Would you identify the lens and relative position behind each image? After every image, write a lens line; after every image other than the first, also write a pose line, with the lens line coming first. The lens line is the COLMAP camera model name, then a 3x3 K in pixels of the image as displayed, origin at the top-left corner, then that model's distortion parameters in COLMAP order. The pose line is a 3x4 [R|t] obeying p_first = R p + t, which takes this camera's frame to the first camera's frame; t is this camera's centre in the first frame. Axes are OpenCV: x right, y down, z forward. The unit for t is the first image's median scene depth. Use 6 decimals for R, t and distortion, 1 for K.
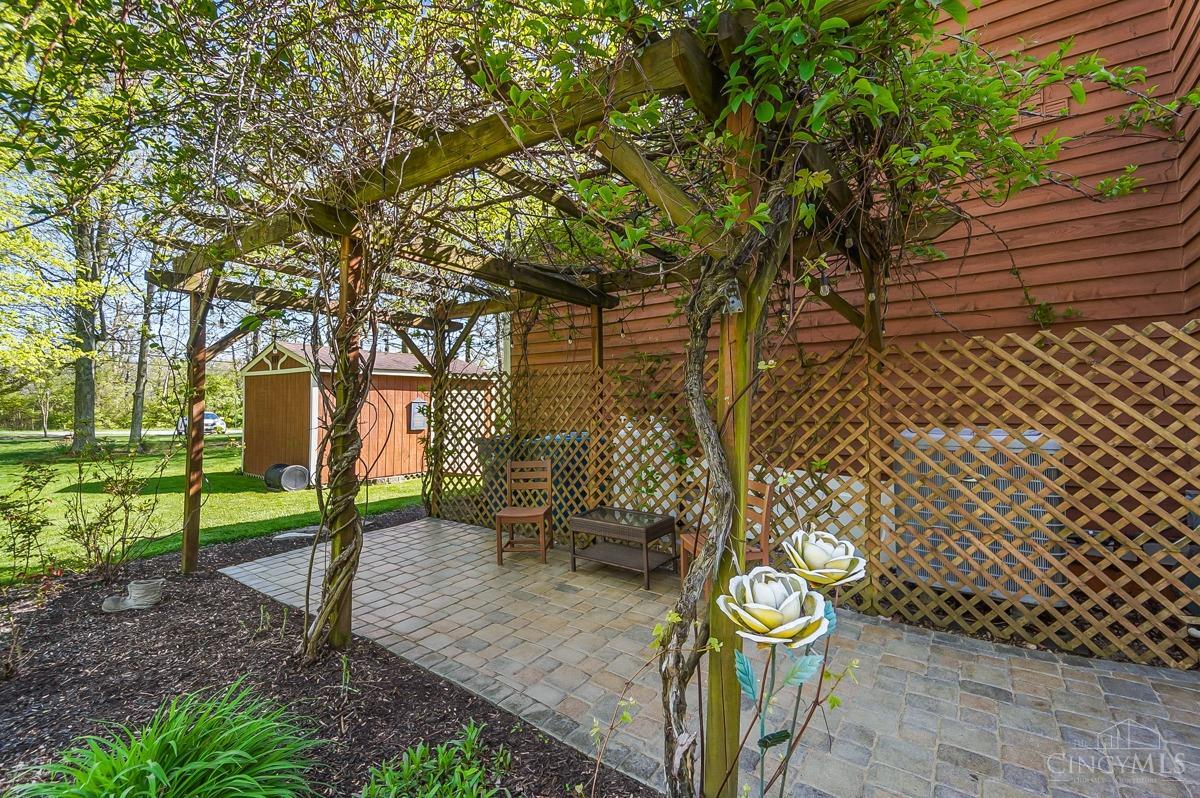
lens RADIAL K [[529.3, 0, 600.0], [0, 529.3, 399.0], [0, 0, 1]] dist [0.000206, 0.000011]
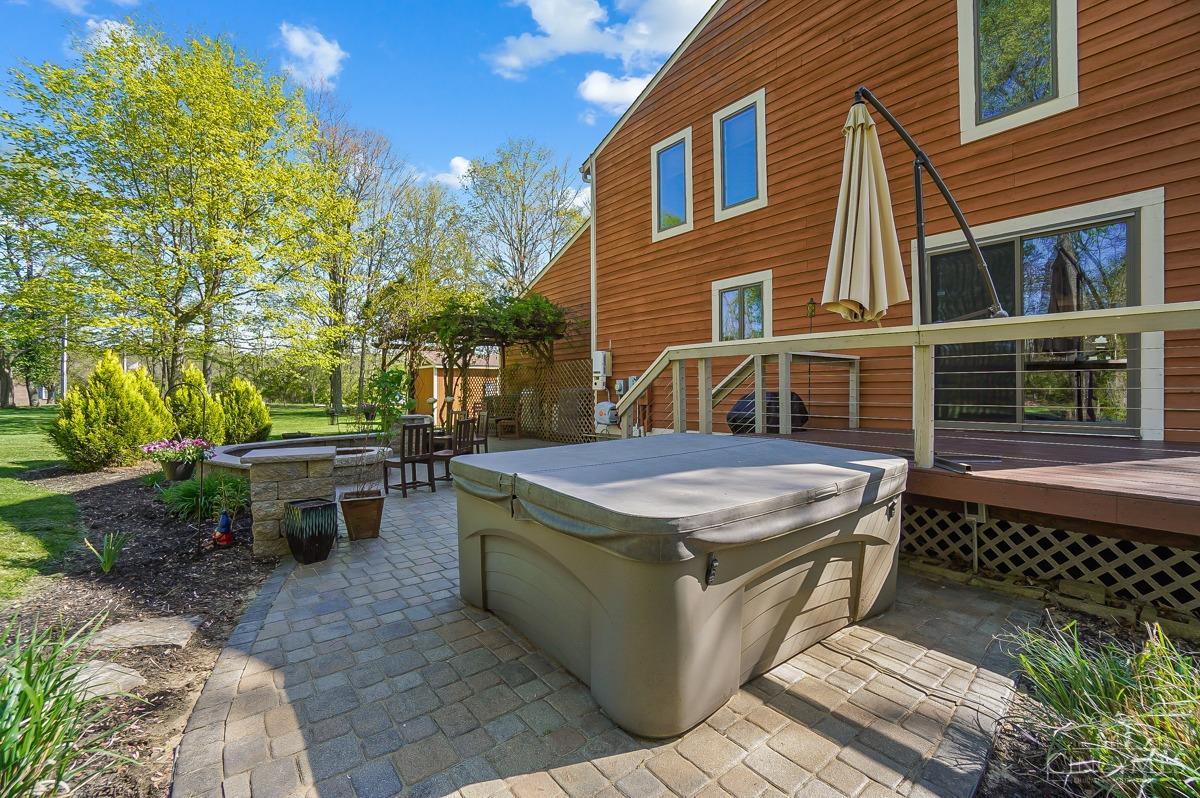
lens RADIAL K [[529.3, 0, 600.0], [0, 529.3, 399.0], [0, 0, 1]] dist [0.000206, 0.000011]
pose [[0.960728, 0.003182, -0.277473, 1.055707], [0.005027, 0.999571, 0.028869, 0.023246], [0.277446, -0.029131, 0.960300, -1.314242]]
